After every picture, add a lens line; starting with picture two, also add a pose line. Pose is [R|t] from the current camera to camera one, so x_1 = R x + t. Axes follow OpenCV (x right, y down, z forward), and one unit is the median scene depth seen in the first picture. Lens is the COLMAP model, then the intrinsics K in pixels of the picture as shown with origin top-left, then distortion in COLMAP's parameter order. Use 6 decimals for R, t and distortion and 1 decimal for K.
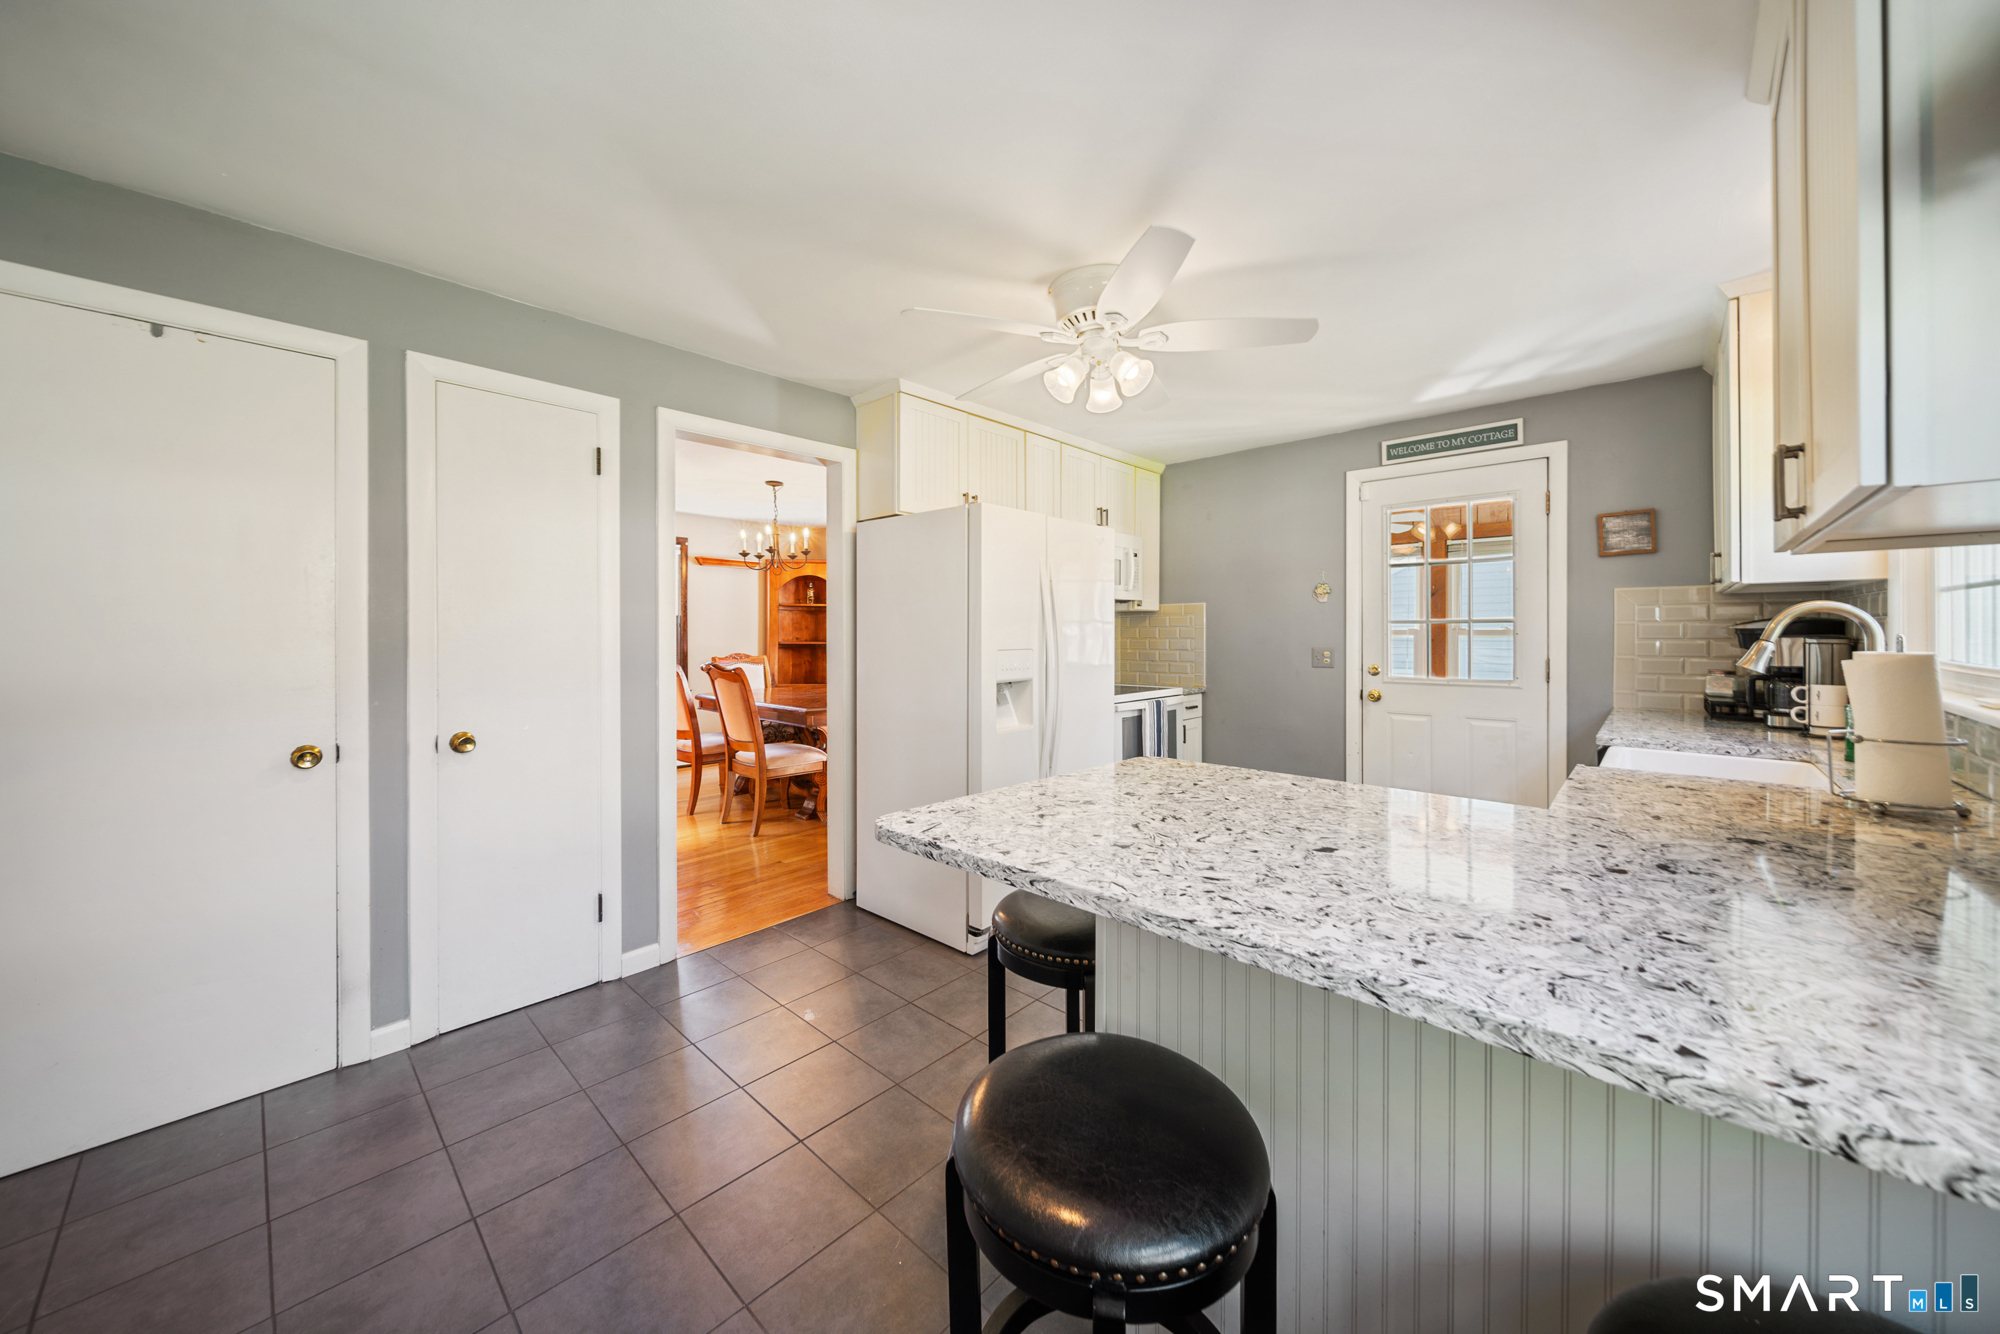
lens RADIAL K [[714.7, 0, 990.7], [0, 714.7, 636.3], [0, 0, 1]] dist [0.000002, -0.000679]
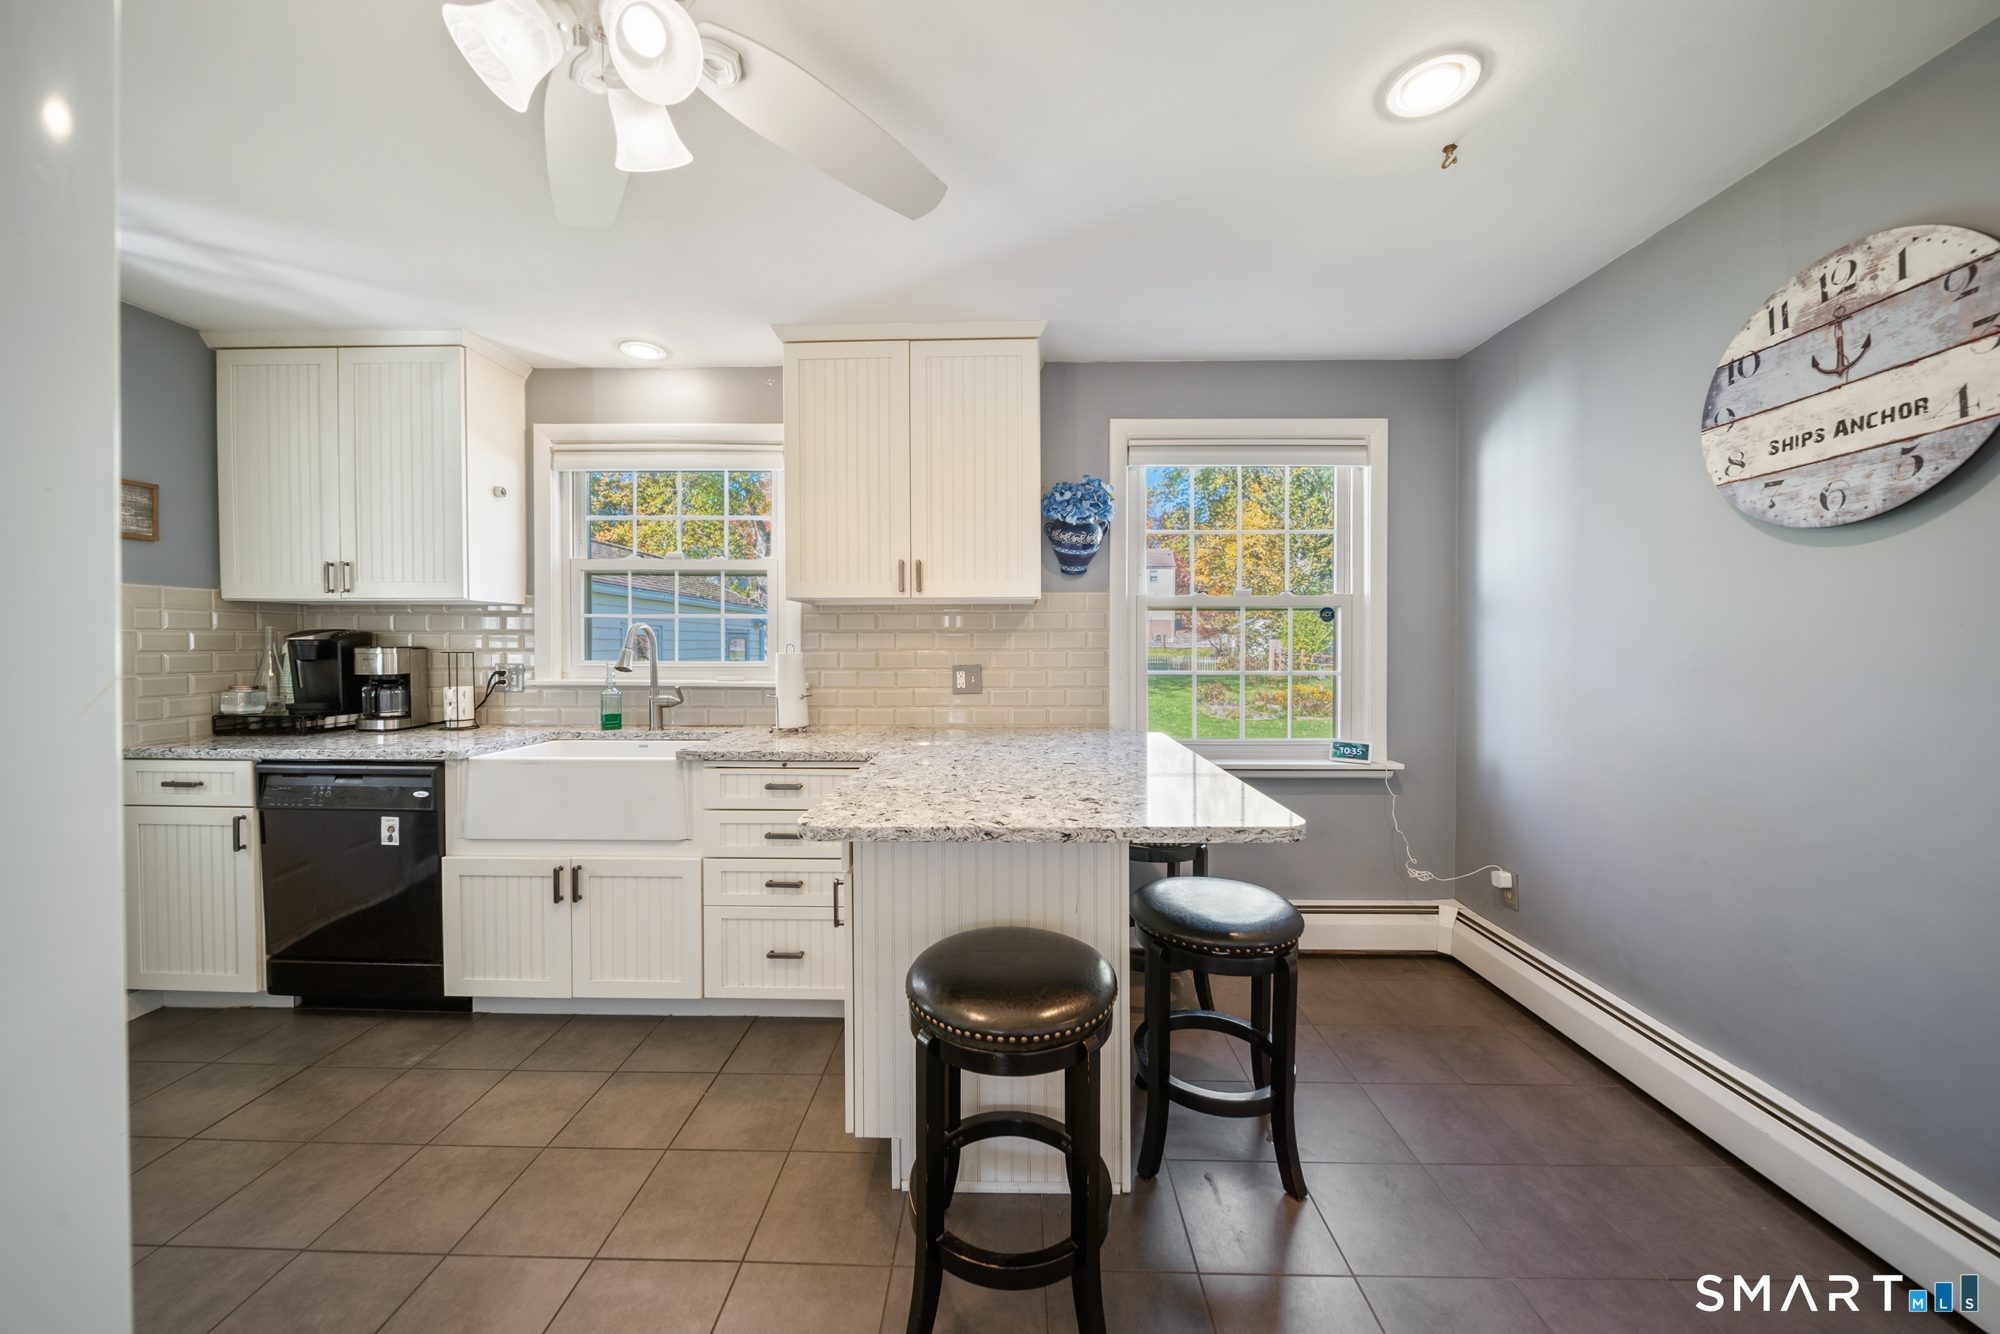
lens RADIAL K [[714.7, 0, 997.3], [0, 714.7, 652.4], [0, 0, 1]] dist [0.000002, -0.000679]
pose [[-0.671851, -0.009691, 0.740623, -0.242404], [0.004923, 0.999834, 0.017549, -0.004509], [-0.740670, 0.015437, -0.671692, 0.766729]]
